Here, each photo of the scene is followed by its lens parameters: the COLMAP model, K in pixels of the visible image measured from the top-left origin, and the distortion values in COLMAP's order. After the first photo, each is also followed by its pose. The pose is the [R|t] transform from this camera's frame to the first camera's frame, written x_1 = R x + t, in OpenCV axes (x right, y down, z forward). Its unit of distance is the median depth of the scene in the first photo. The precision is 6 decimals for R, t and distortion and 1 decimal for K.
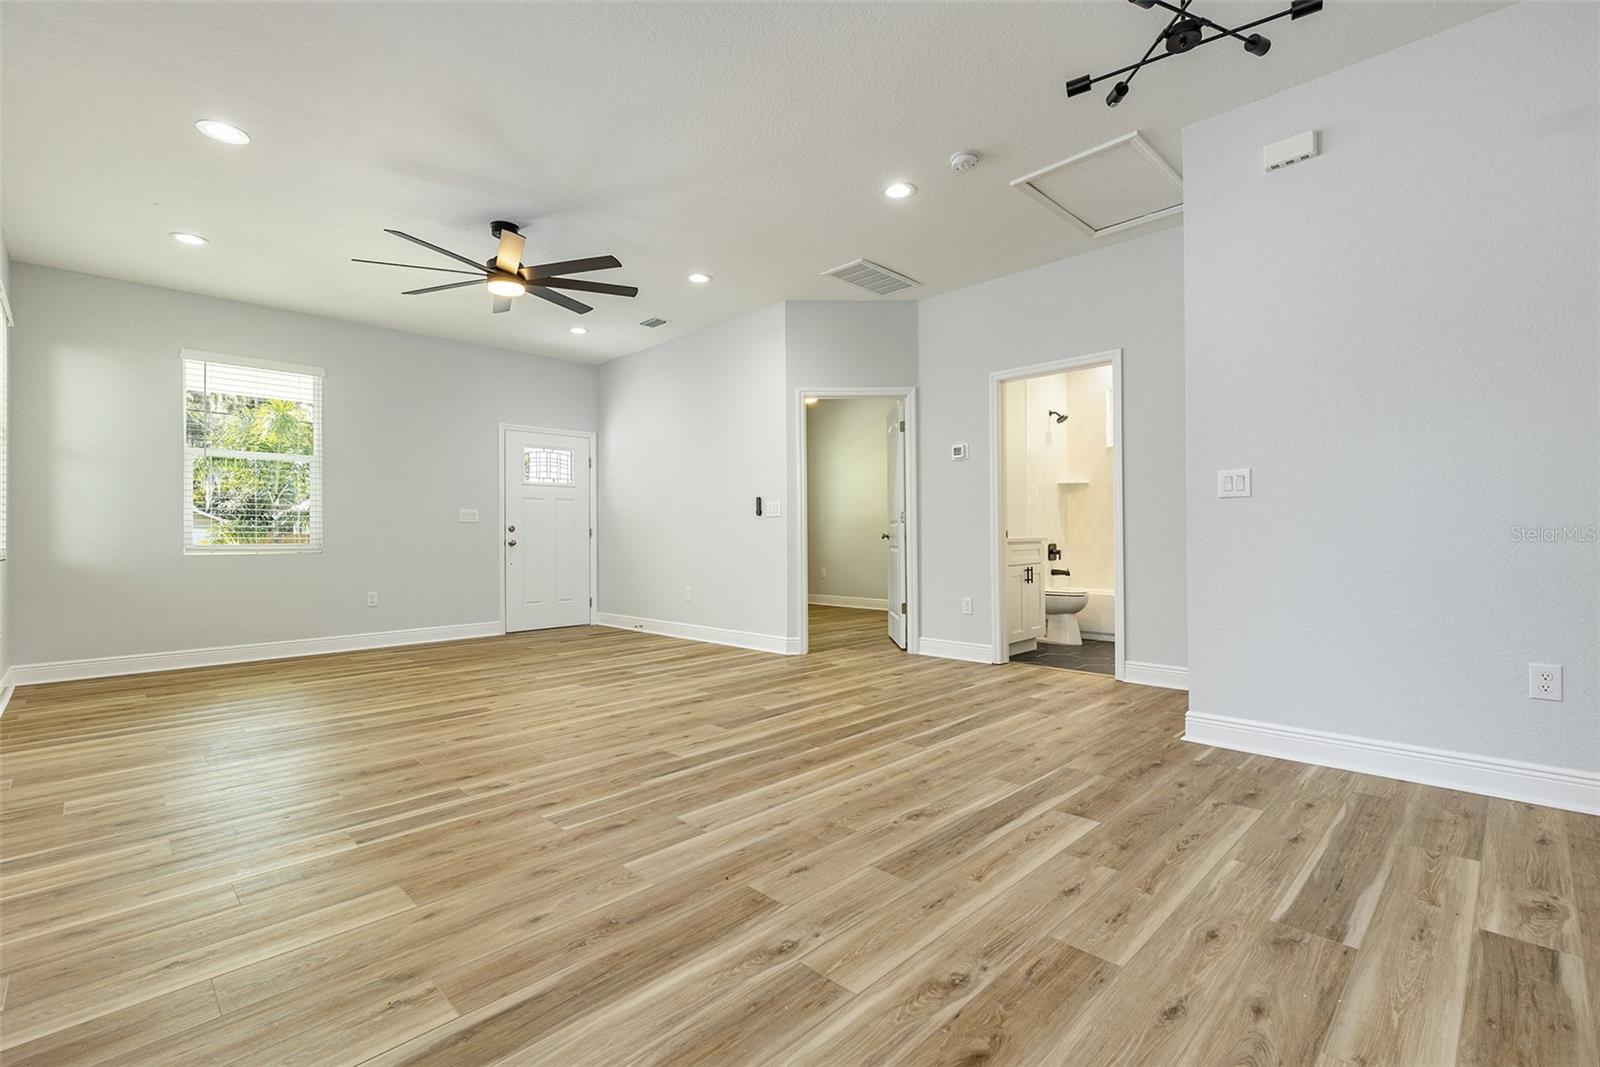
lens RADIAL K [[720.8, 0, 800.0], [0, 720.8, 533.5], [0, 0, 1]] dist [-0.000139, 0.000053]
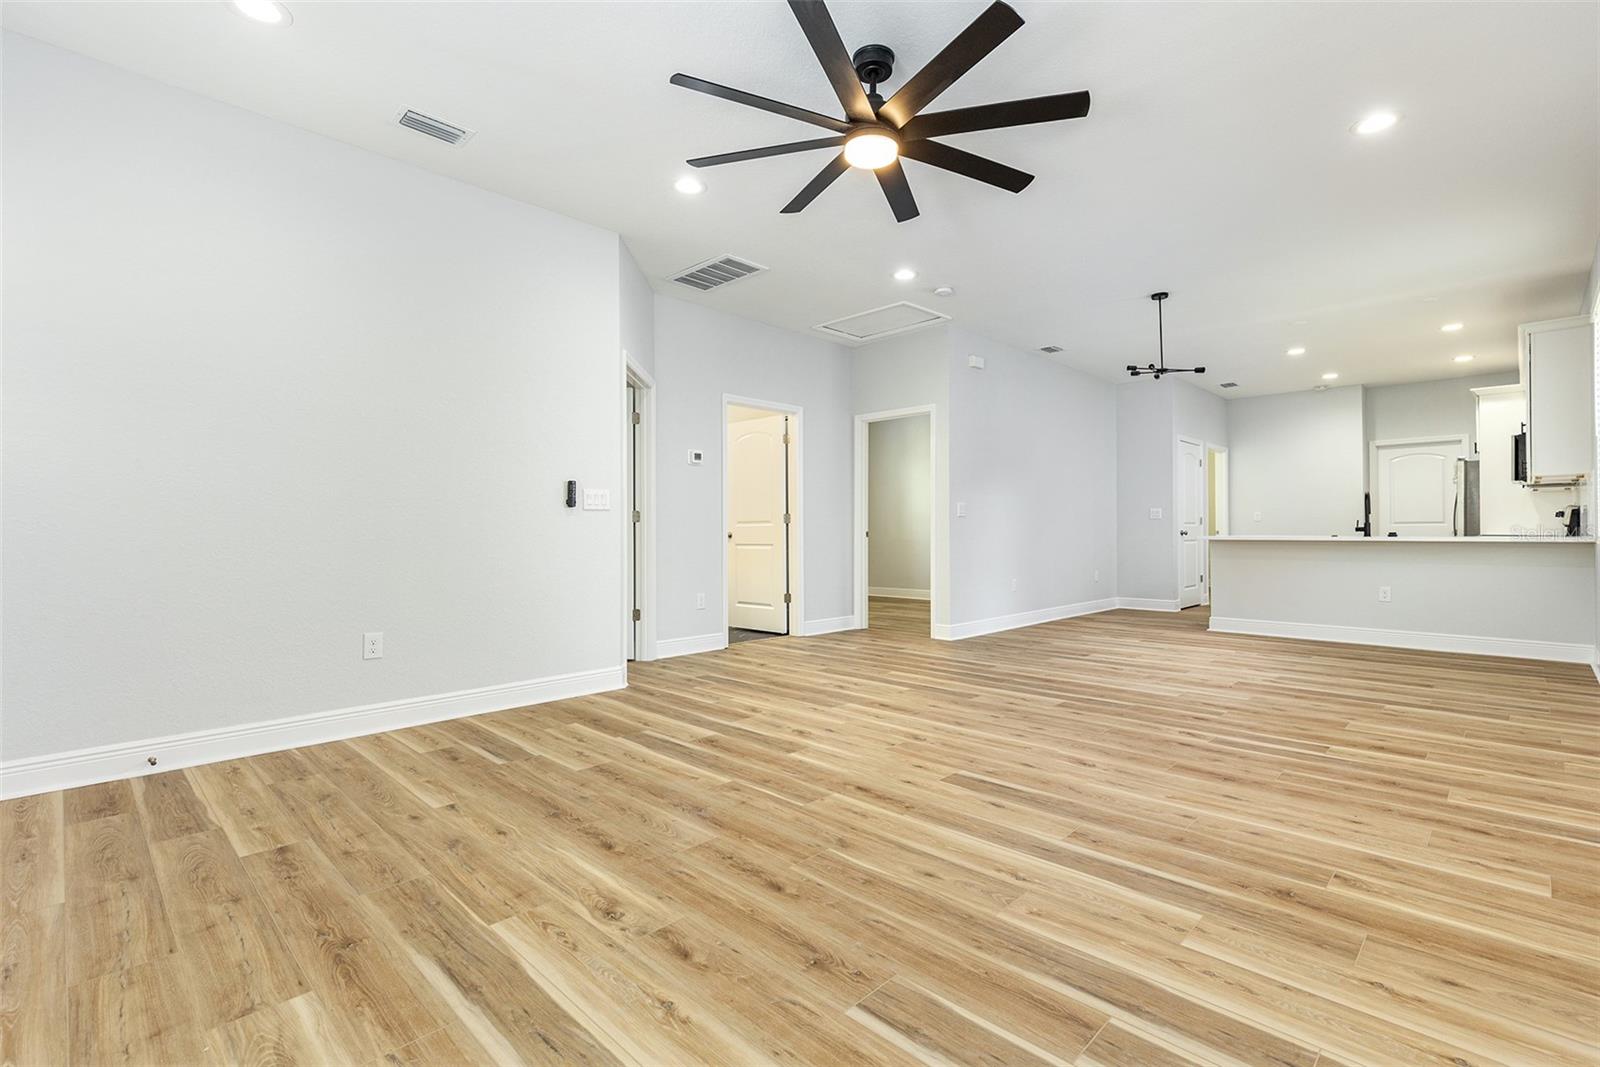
lens RADIAL K [[720.8, 0, 800.0], [0, 720.8, 533.5], [0, 0, 1]] dist [-0.000139, 0.000053]
pose [[-0.000543, 0.006310, 0.999980, -1.107405], [0.000183, 0.999980, -0.006310, 0.008489], [-1.000000, 0.000179, -0.000544, 1.112337]]
